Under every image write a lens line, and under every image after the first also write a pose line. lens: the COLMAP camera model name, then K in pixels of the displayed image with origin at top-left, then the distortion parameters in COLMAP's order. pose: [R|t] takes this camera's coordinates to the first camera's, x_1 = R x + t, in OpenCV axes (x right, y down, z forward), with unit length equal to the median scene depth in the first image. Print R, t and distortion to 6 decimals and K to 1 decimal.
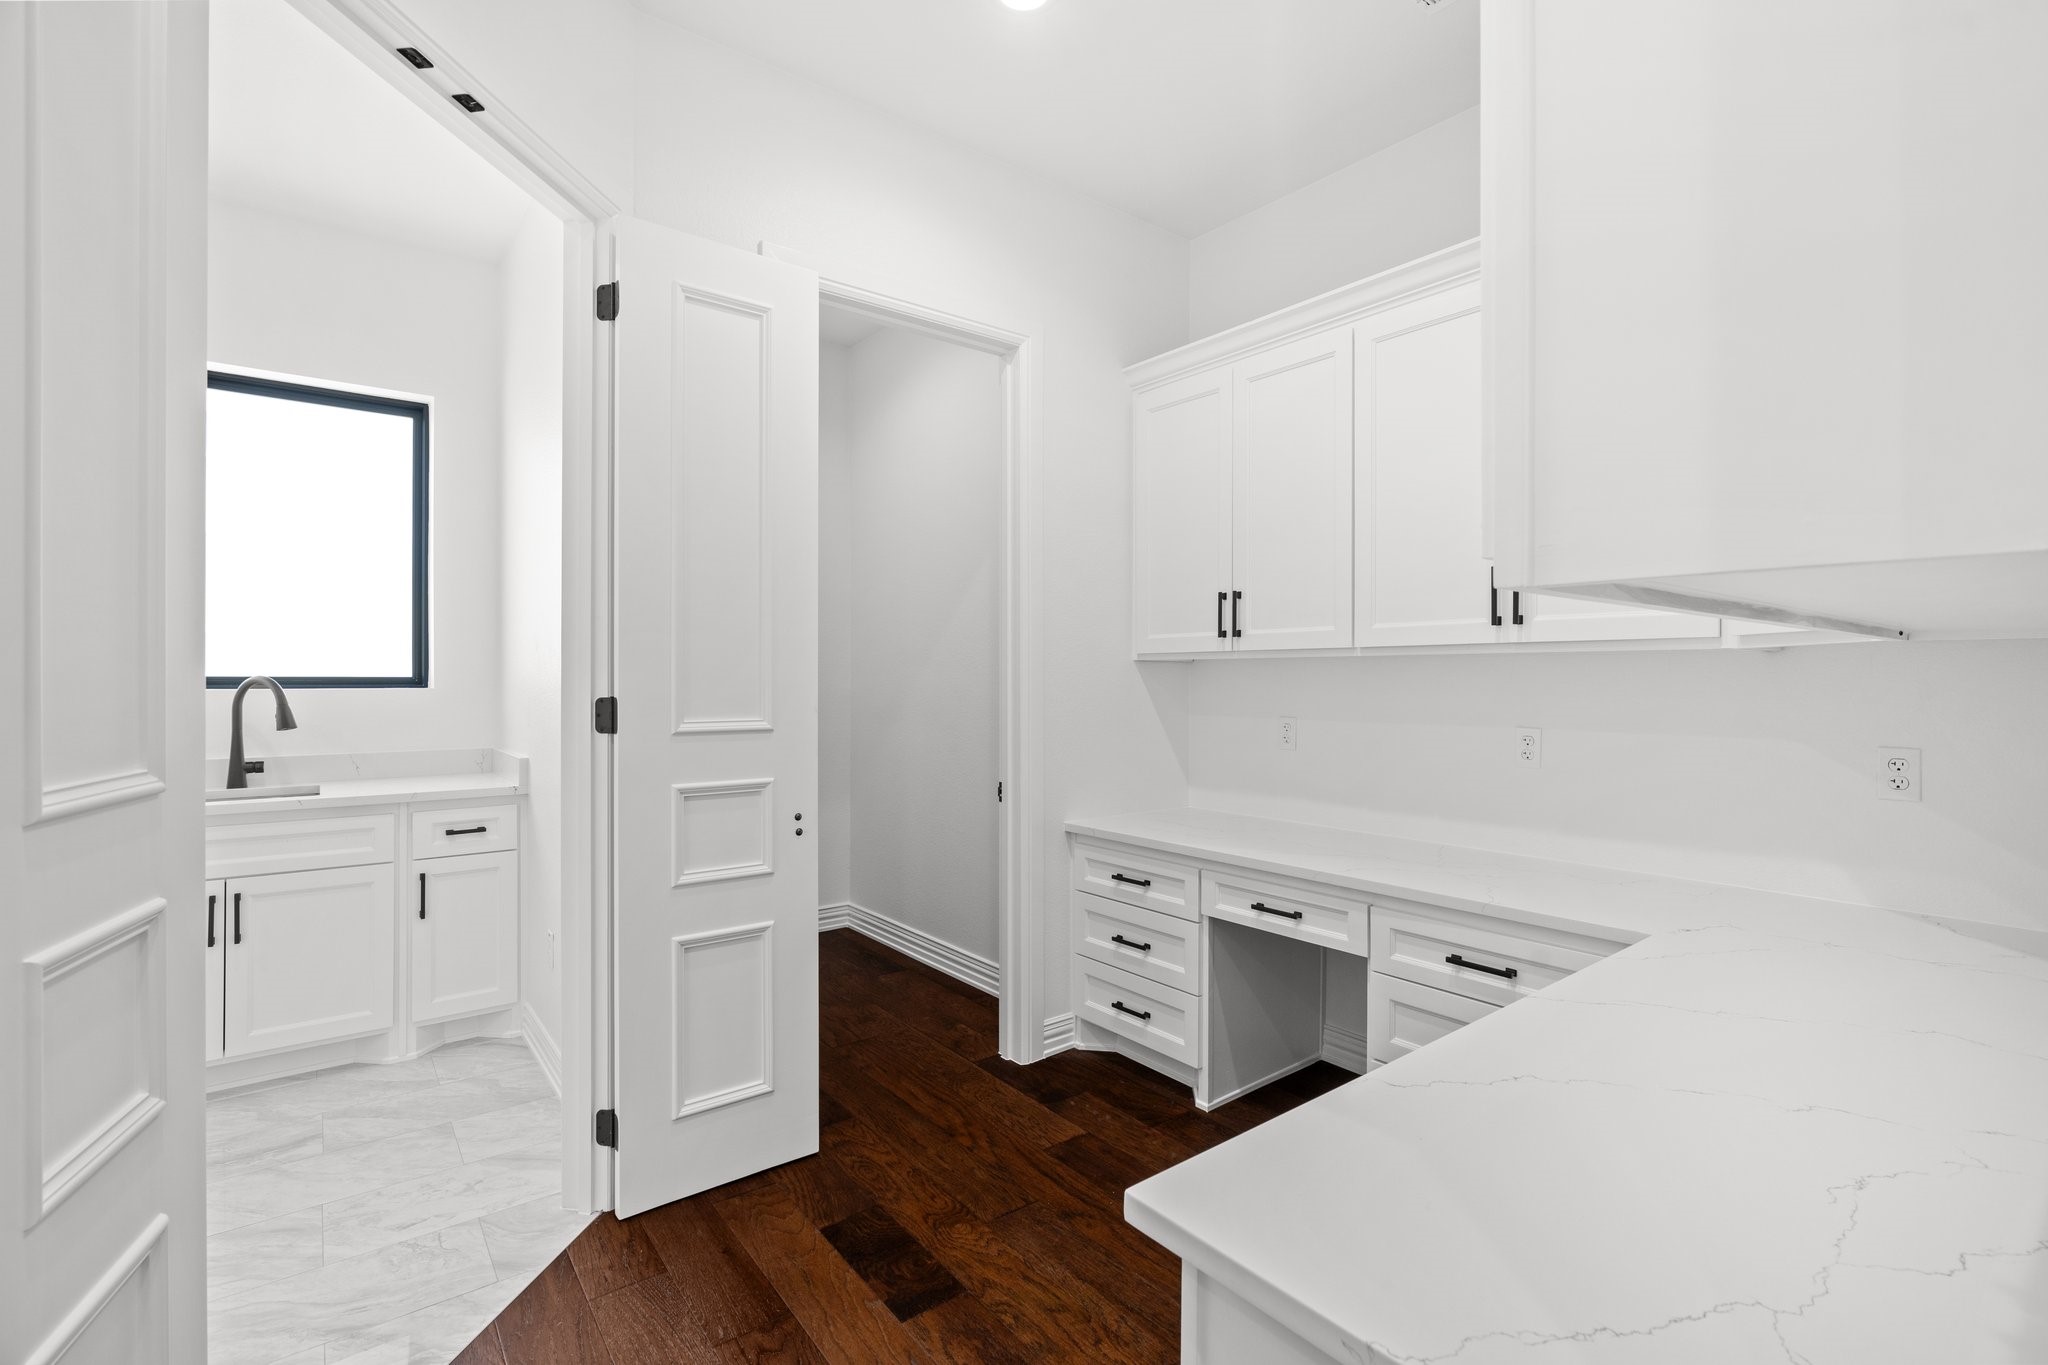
lens RADIAL K [[914.3, 0, 1014.5], [0, 914.3, 684.7], [0, 0, 1]] dist [-0.011088, 0.002437]
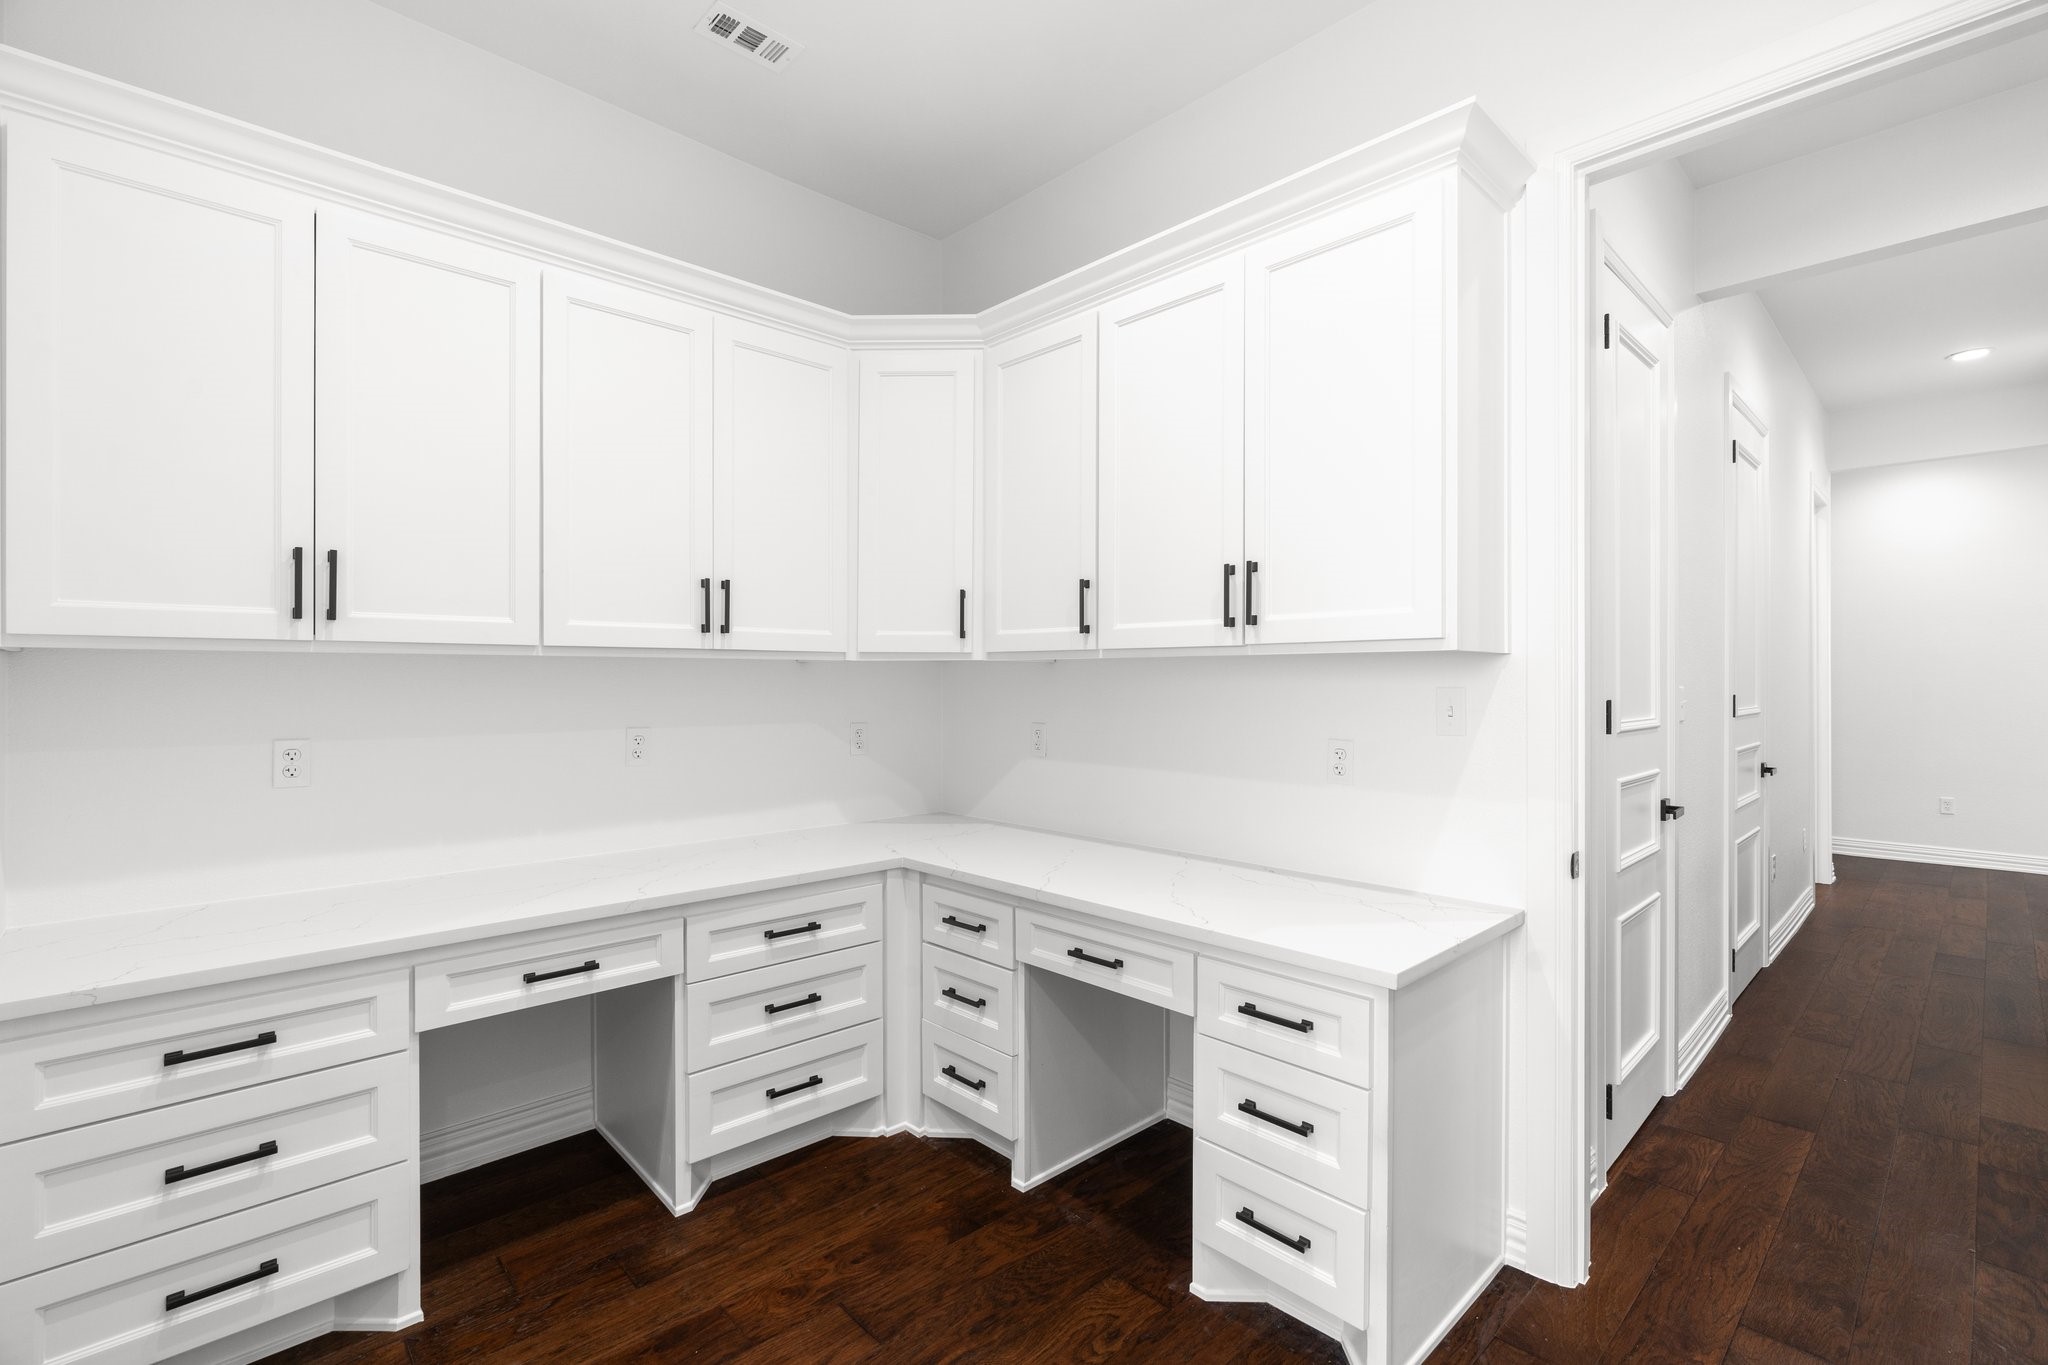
lens RADIAL K [[914.3, 0, 1013.9], [0, 914.3, 675.5], [0, 0, 1]] dist [-0.011088, 0.002437]
pose [[-0.094462, -0.000597, 0.995528, -0.520198], [0.003793, 0.999992, 0.000960, -0.011579], [-0.995521, 0.003867, -0.094460, 0.644989]]
